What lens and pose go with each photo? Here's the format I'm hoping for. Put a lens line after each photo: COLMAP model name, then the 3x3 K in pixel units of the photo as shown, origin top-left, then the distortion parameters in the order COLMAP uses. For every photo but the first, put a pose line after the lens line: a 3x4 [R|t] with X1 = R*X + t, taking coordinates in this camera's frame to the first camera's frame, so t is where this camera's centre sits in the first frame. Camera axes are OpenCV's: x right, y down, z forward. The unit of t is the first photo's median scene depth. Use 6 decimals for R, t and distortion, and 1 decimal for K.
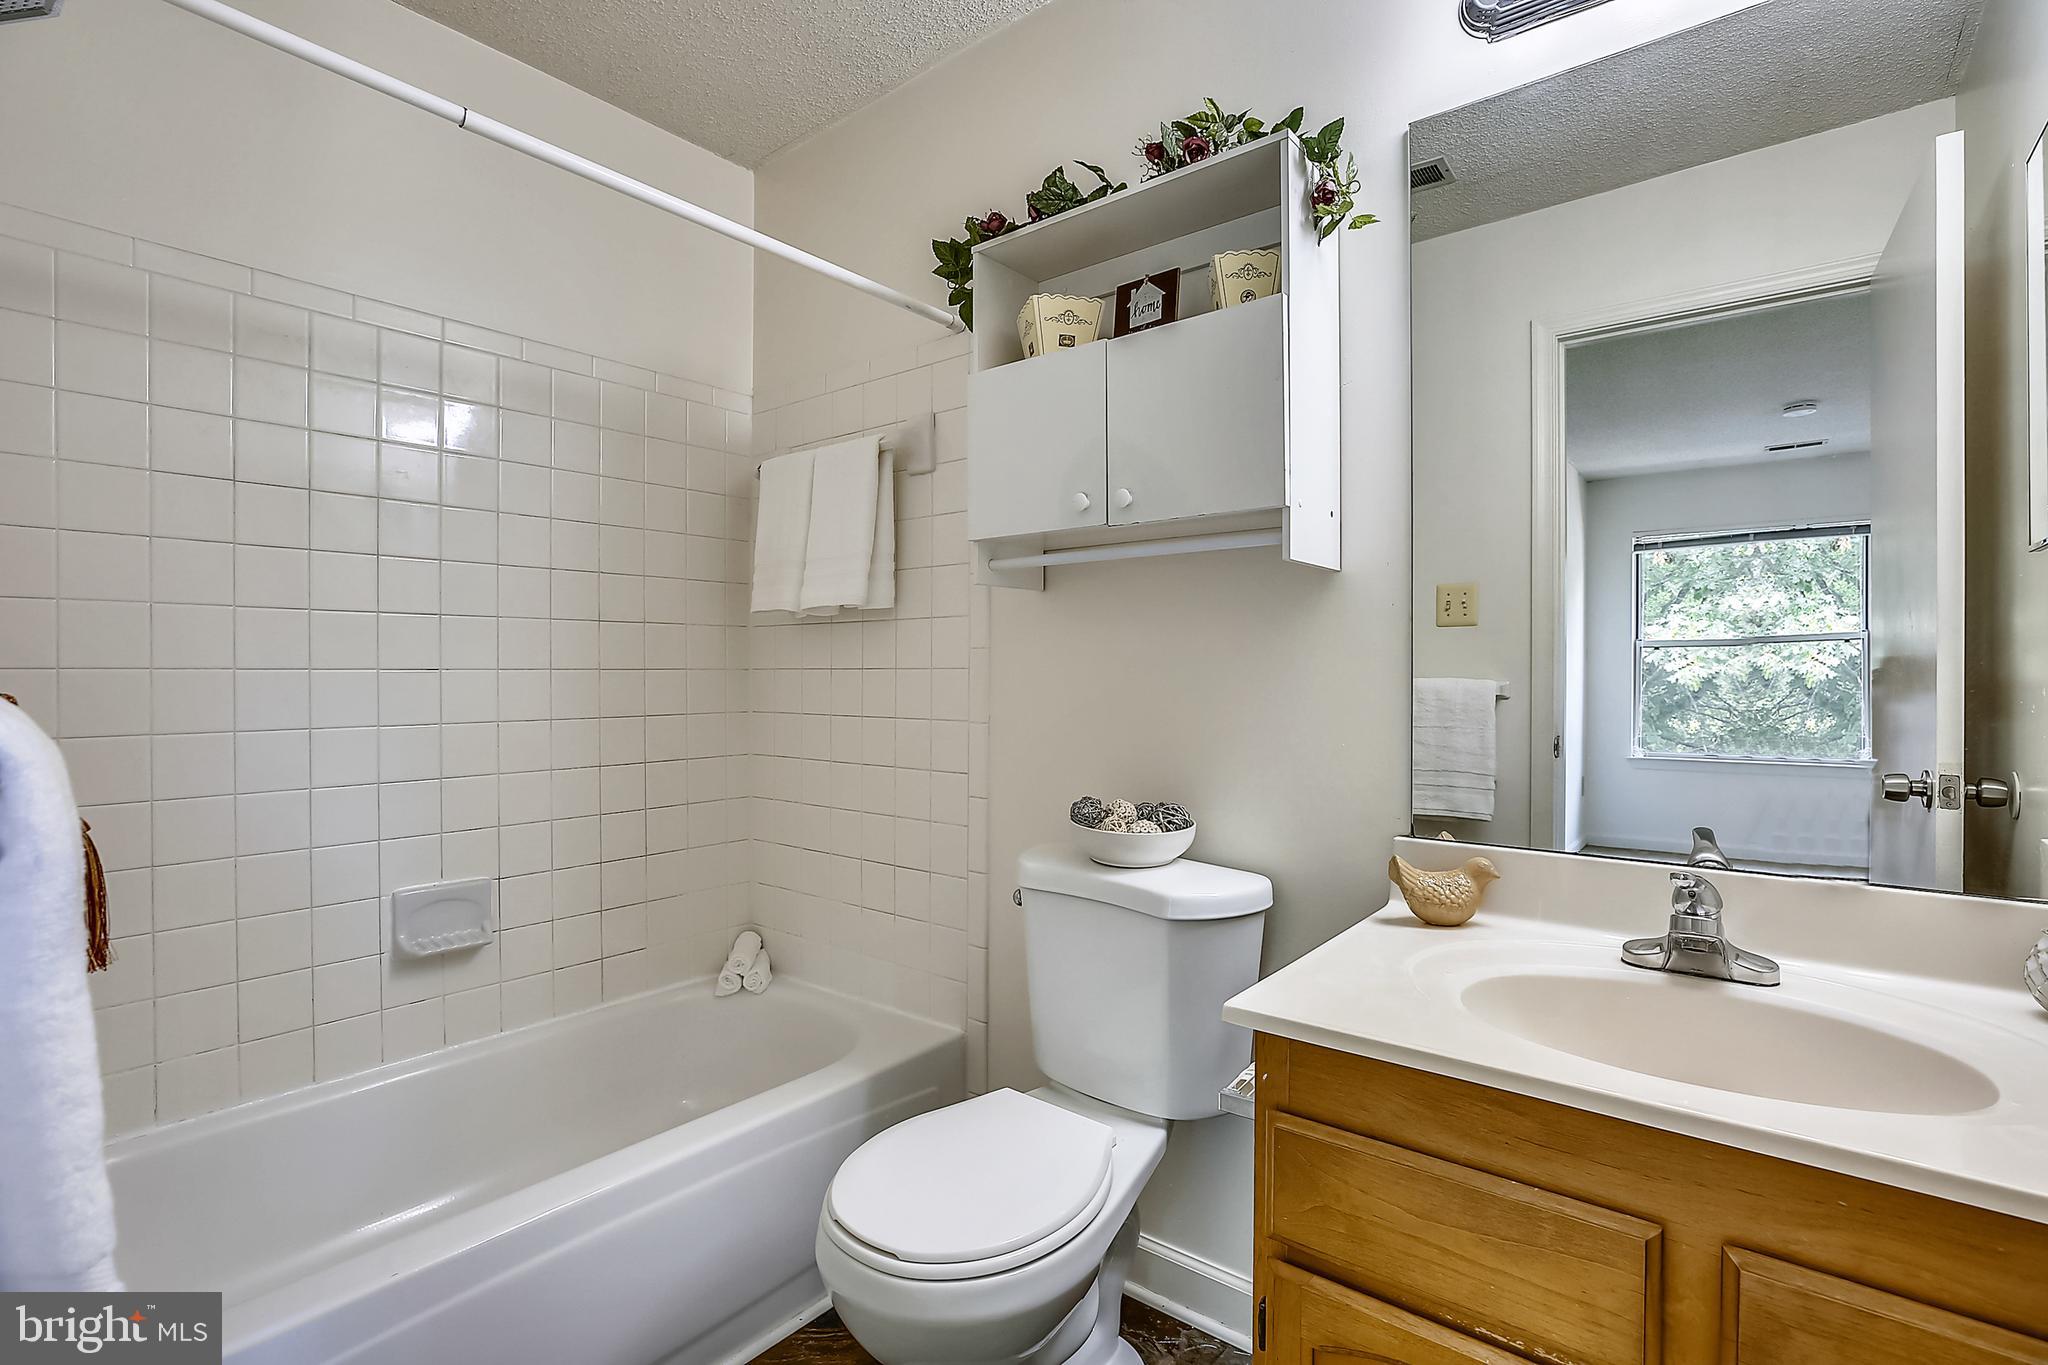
lens RADIAL K [[952.2, 0, 1033.2], [0, 952.2, 667.5], [0, 0, 1]] dist [-0.044007, 0.017190]
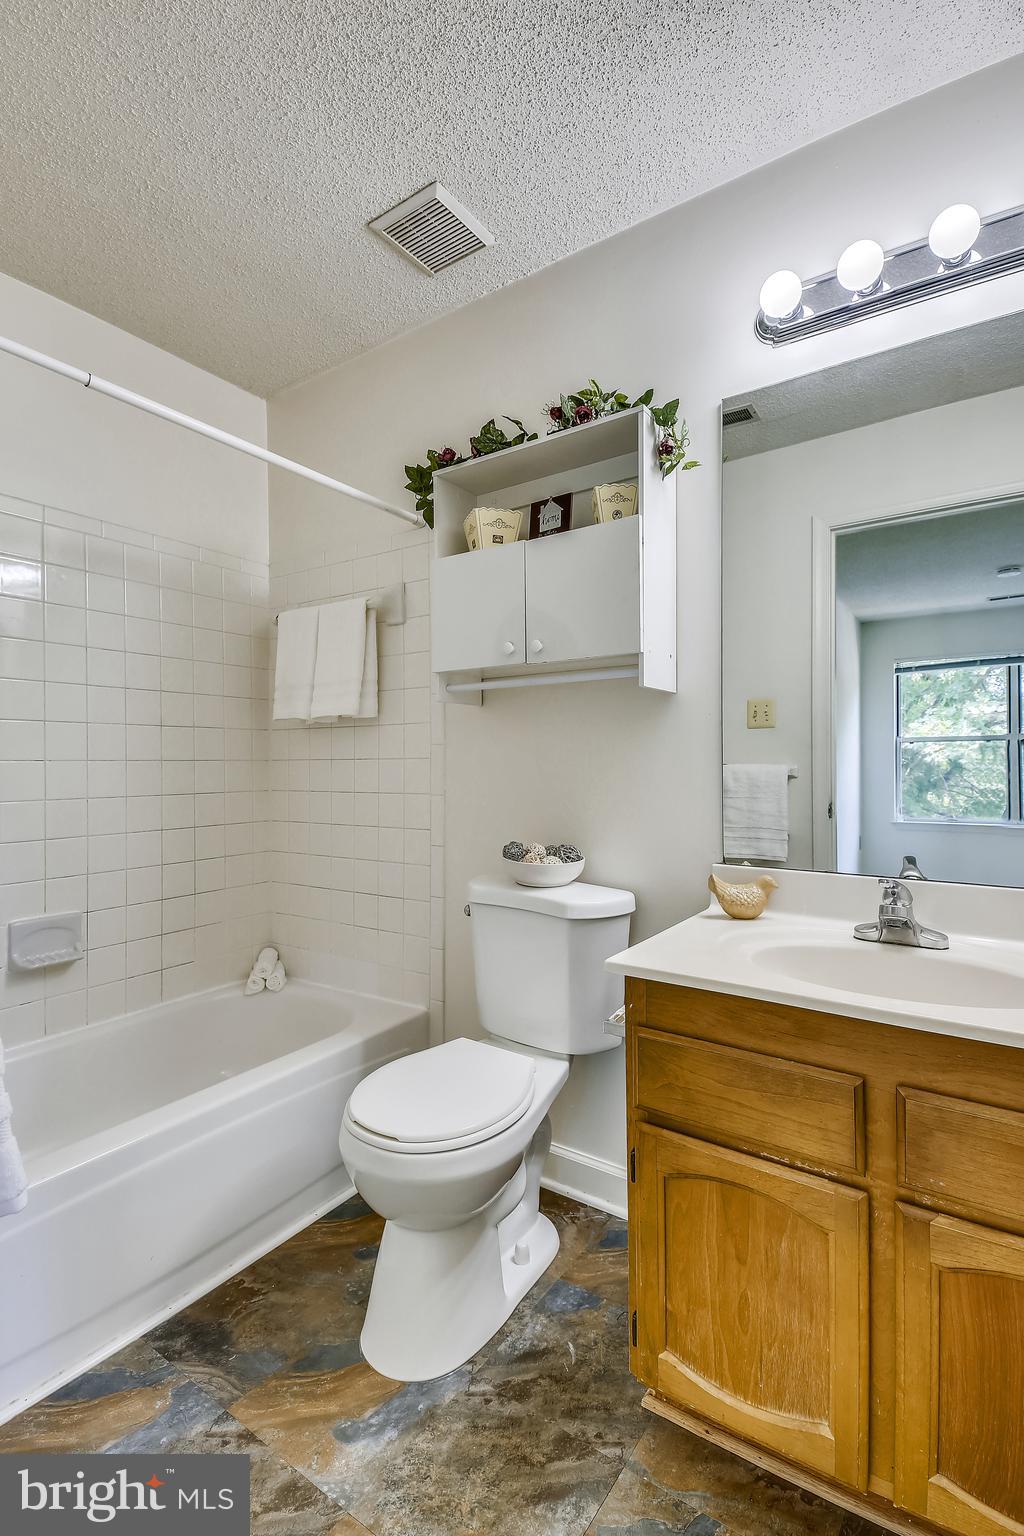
lens RADIAL K [[712.5, 0, 511.0], [0, 712.5, 750.9], [0, 0, 1]] dist [0.038875, -0.000162]
pose [[0.997379, -0.005221, 0.072168, -0.028409], [0.006157, 0.999900, -0.012754, 0.006082], [-0.072094, 0.013165, 0.997311, -0.133466]]
